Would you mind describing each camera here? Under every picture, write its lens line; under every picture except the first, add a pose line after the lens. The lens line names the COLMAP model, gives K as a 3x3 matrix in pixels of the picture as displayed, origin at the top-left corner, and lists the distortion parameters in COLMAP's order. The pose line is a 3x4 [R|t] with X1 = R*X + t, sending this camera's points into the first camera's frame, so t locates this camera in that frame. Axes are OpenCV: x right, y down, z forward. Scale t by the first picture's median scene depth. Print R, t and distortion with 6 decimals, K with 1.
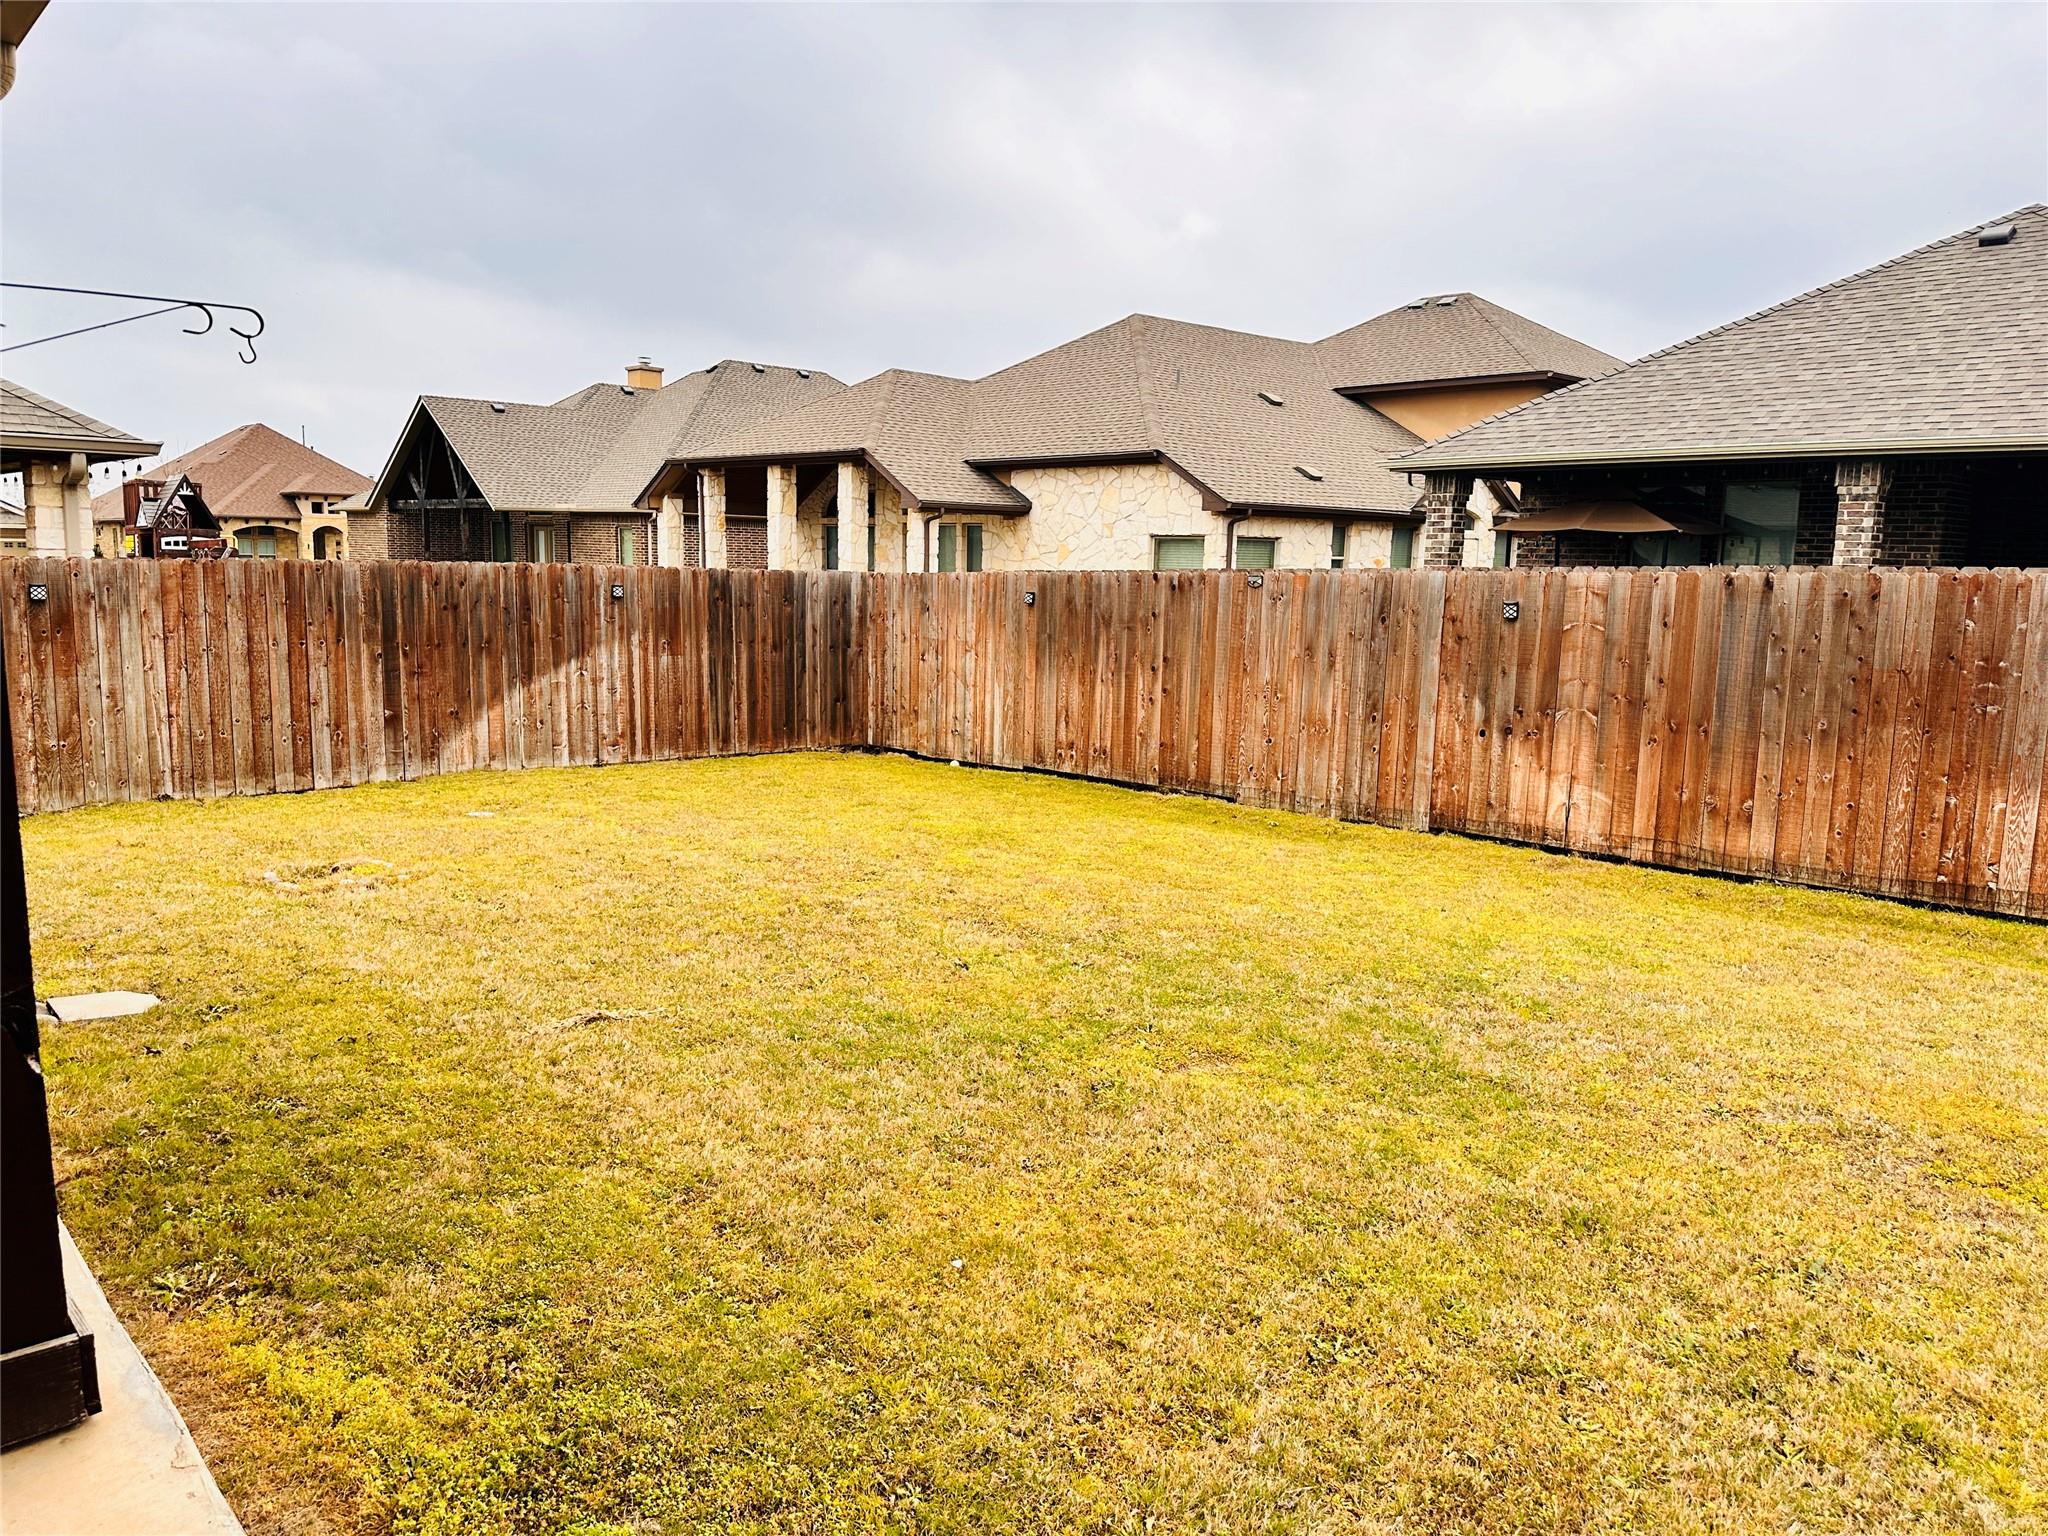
lens RADIAL K [[1435.1, 0, 1025.6], [0, 1435.1, 765.7], [0, 0, 1]] dist [0.025672, -0.045643]
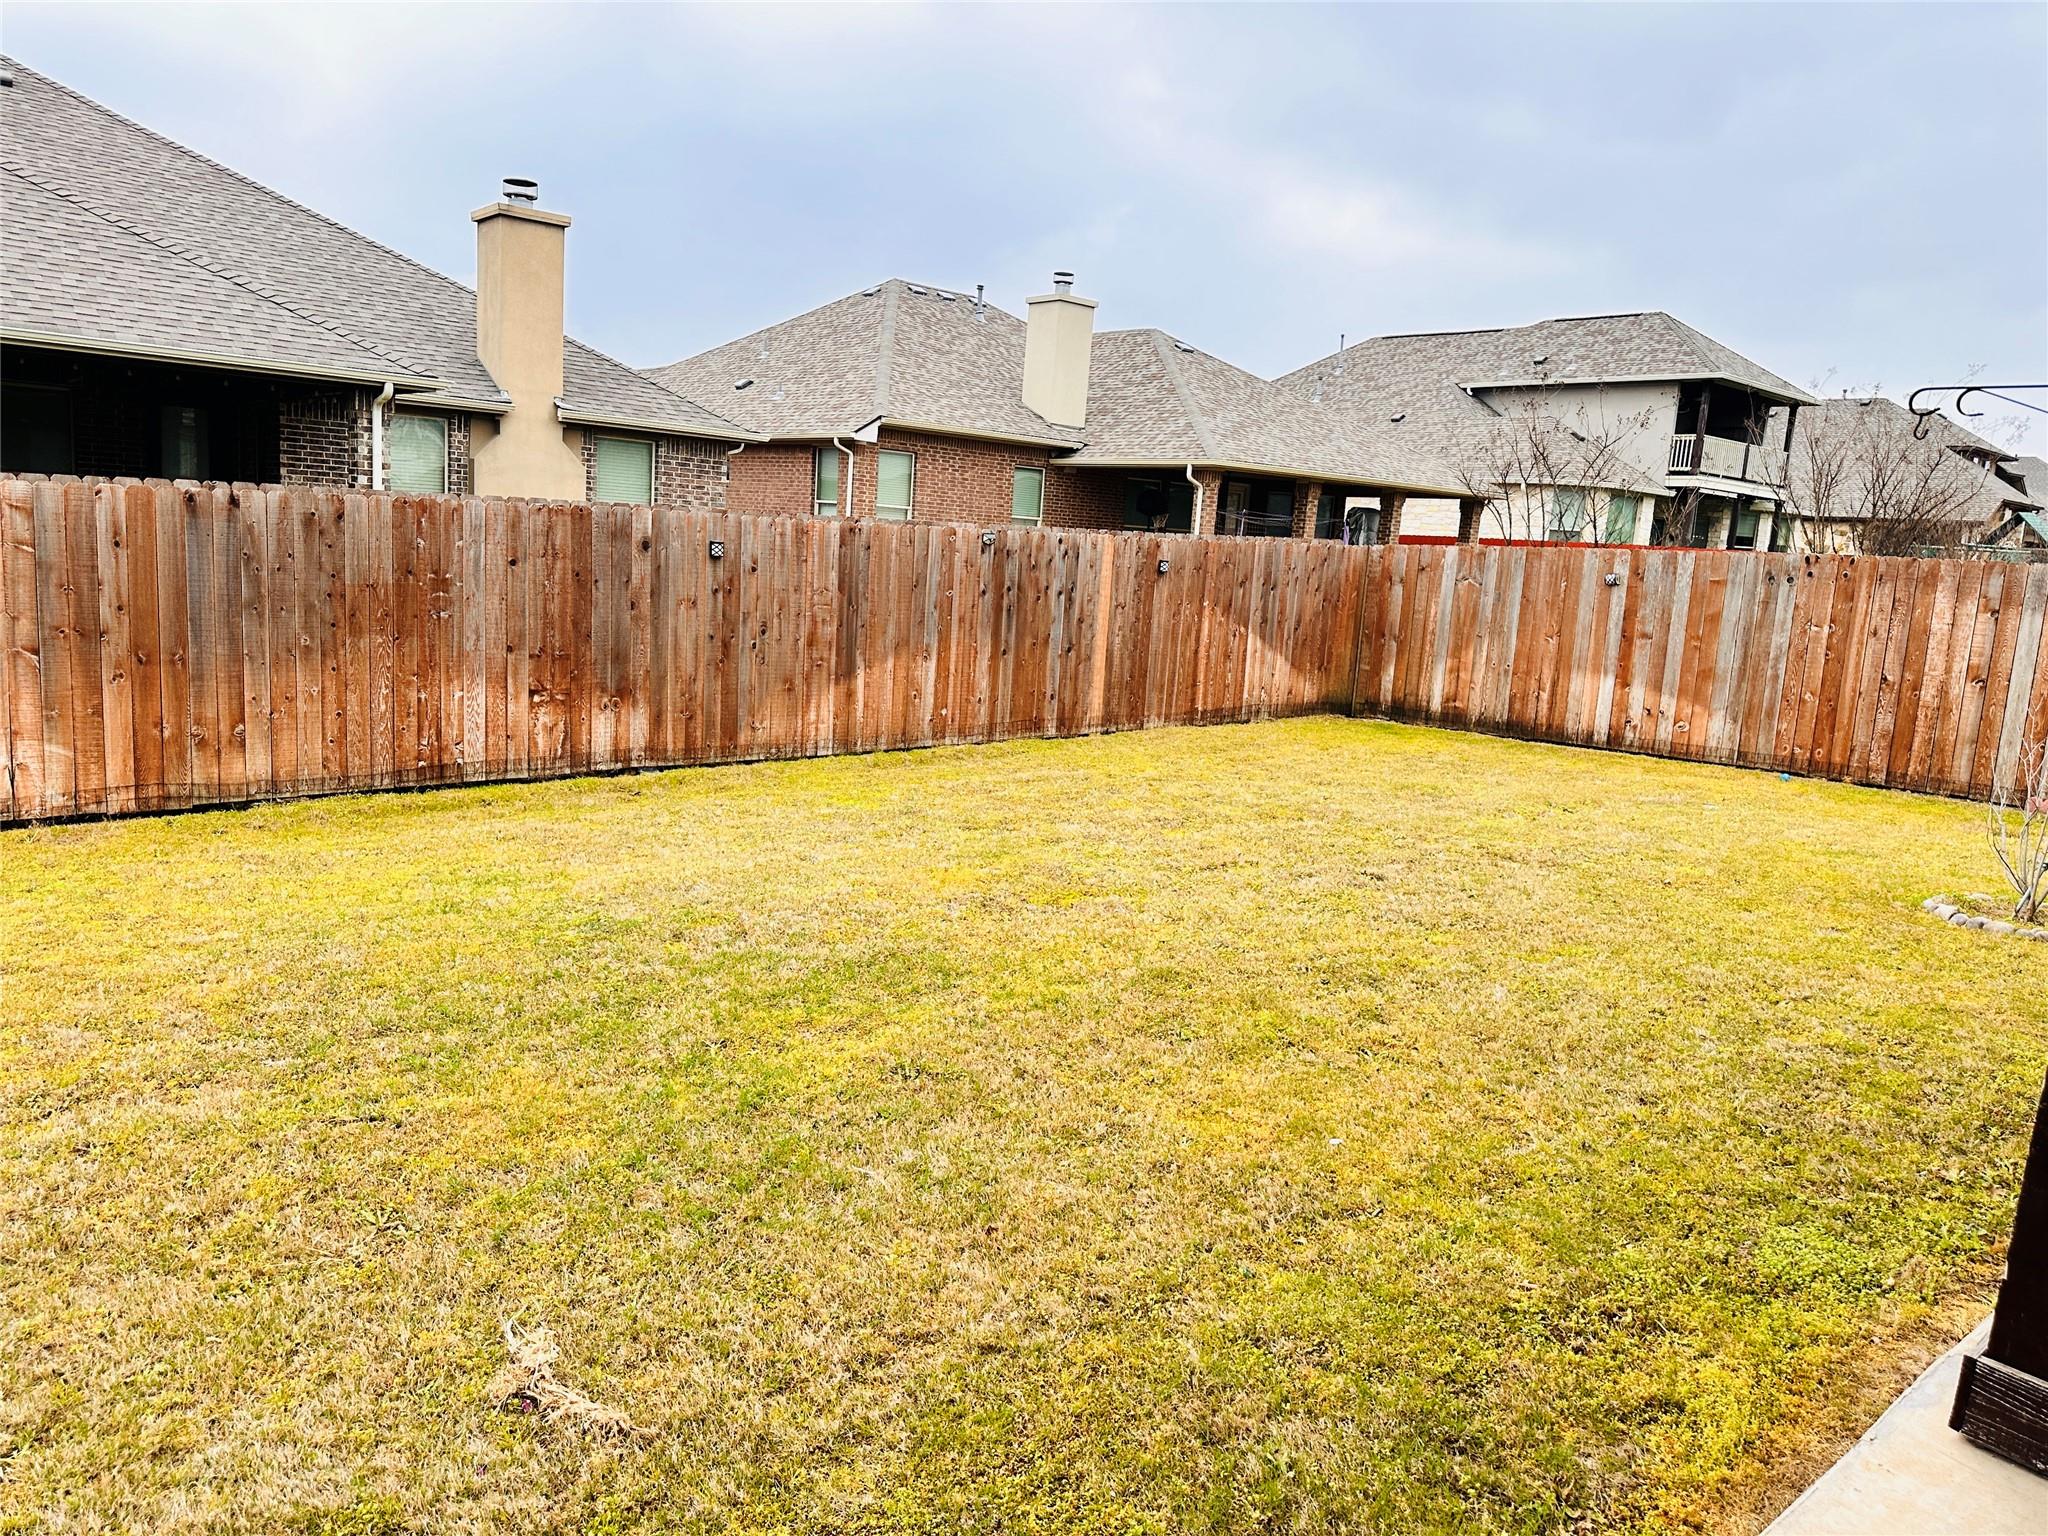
lens RADIAL K [[1435.1, 0, 1026.1], [0, 1435.1, 766.5], [0, 0, 1]] dist [0.025672, -0.045643]
pose [[0.026657, -0.179985, 0.983308, -0.454202], [0.079708, 0.980908, 0.177385, -0.079817], [-0.996462, 0.073649, 0.040494, 0.437133]]
